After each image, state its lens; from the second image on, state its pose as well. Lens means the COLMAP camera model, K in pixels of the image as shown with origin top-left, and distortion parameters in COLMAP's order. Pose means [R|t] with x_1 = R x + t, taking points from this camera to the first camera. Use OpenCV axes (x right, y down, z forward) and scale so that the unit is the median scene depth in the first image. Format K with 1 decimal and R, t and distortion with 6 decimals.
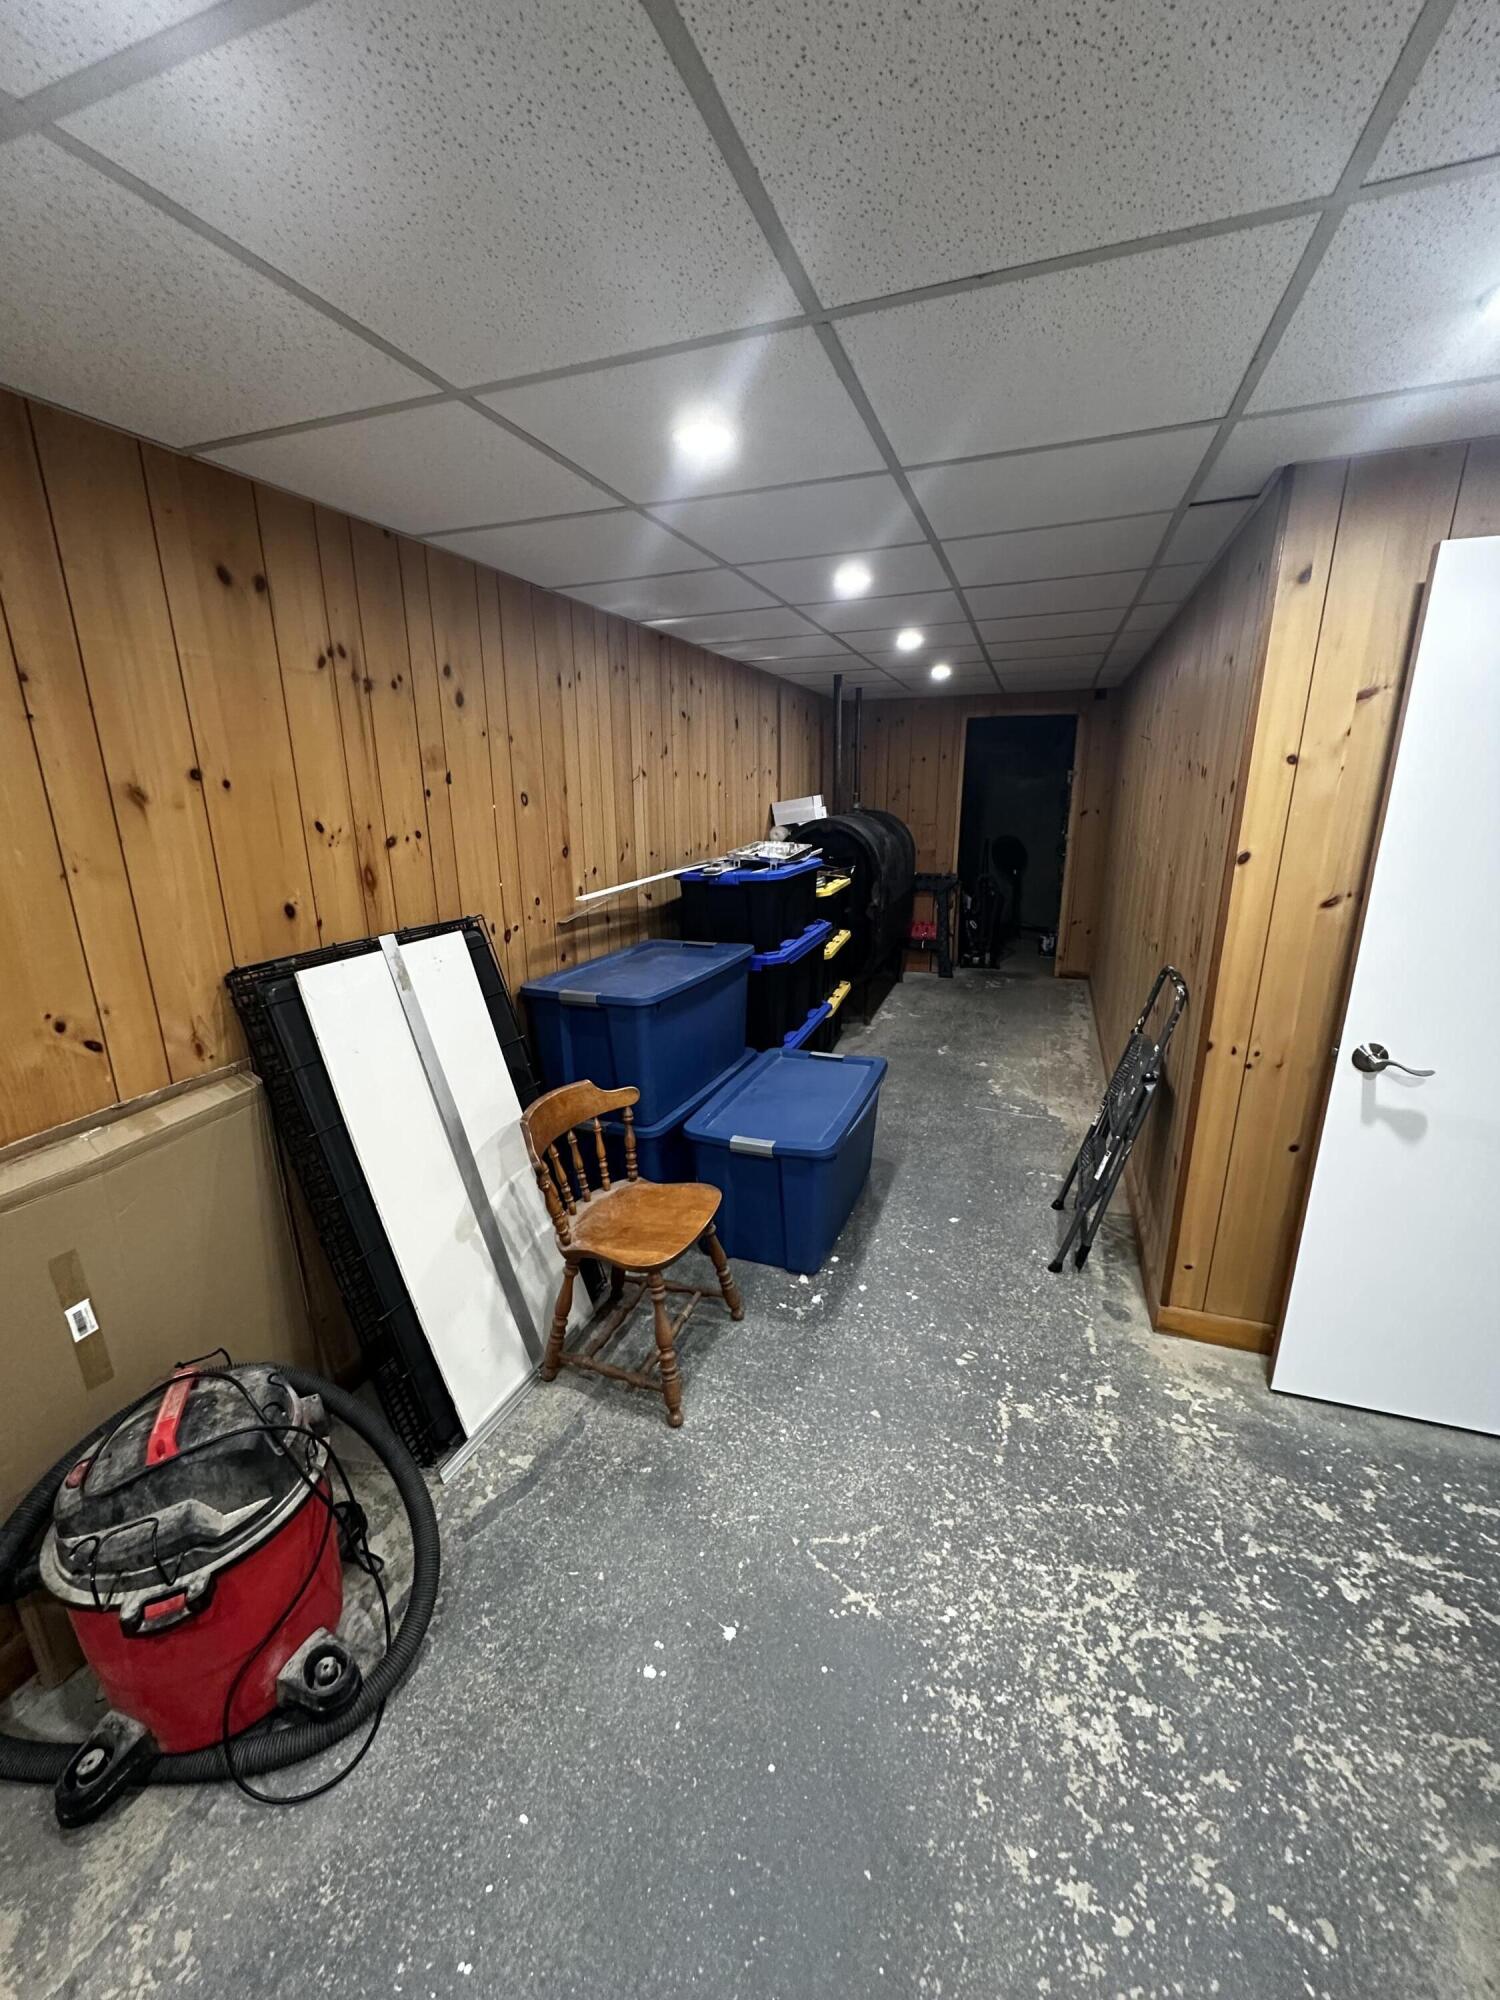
lens RADIAL K [[796.3, 0, 746.0], [0, 796.3, 1004.2], [0, 0, 1]] dist [0.000338, 0.000057]
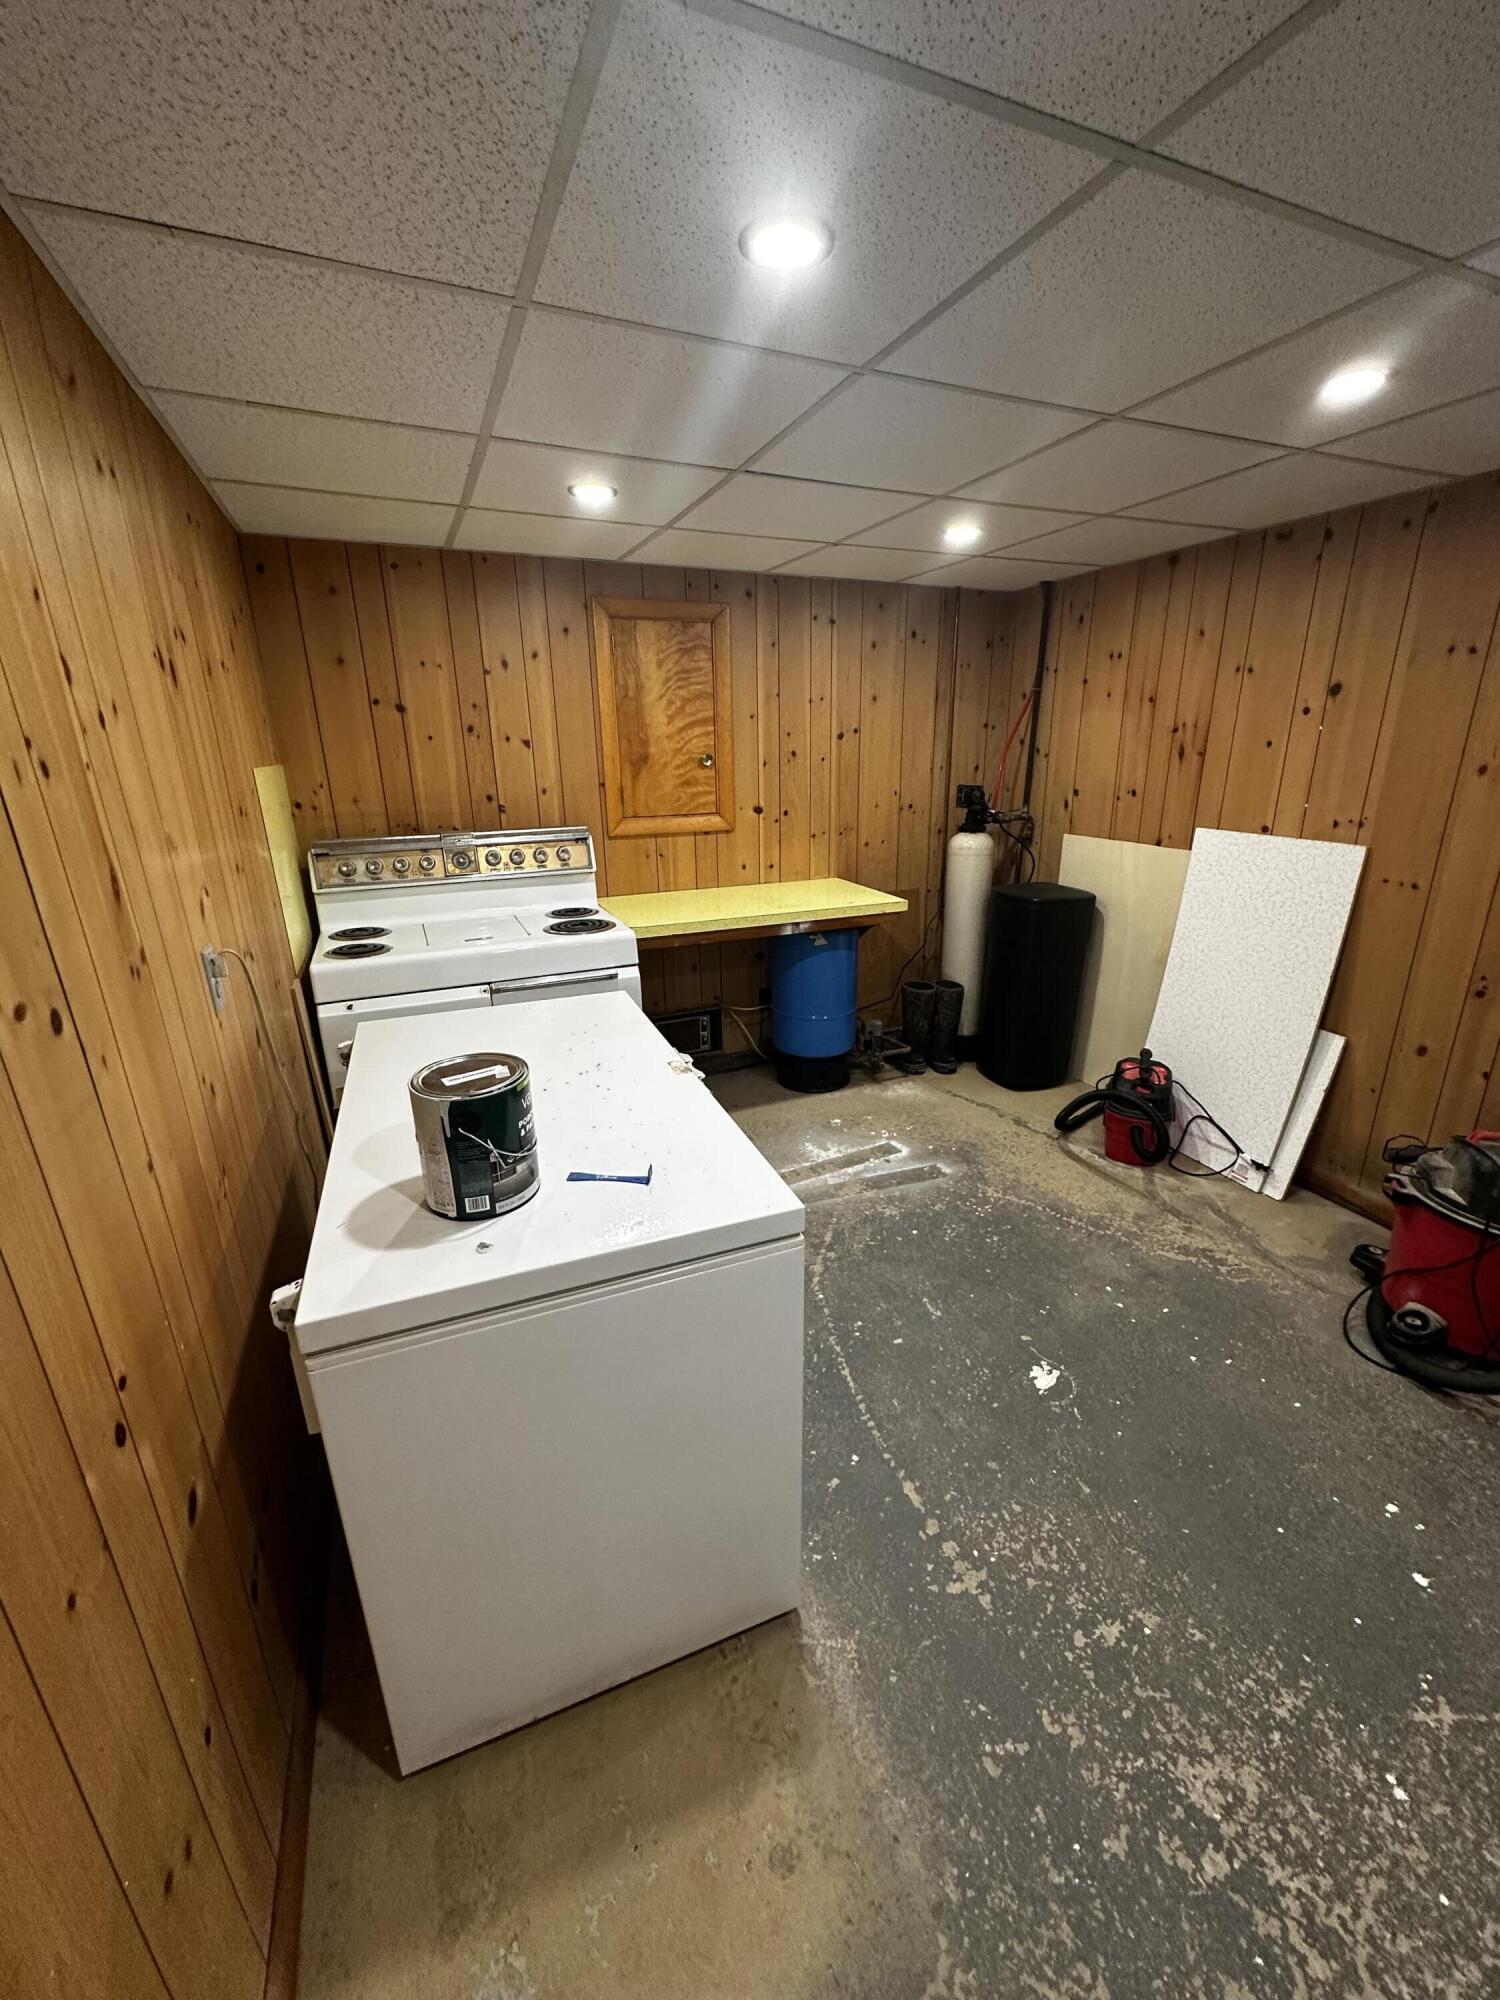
lens RADIAL K [[796.3, 0, 751.5], [0, 796.3, 1003.2], [0, 0, 1]] dist [0.000338, 0.000057]
pose [[-0.728809, 0.236083, -0.642730, 1.323474], [-0.154418, 0.857828, 0.490190, -0.244103], [0.667078, 0.456504, -0.588737, 0.860845]]
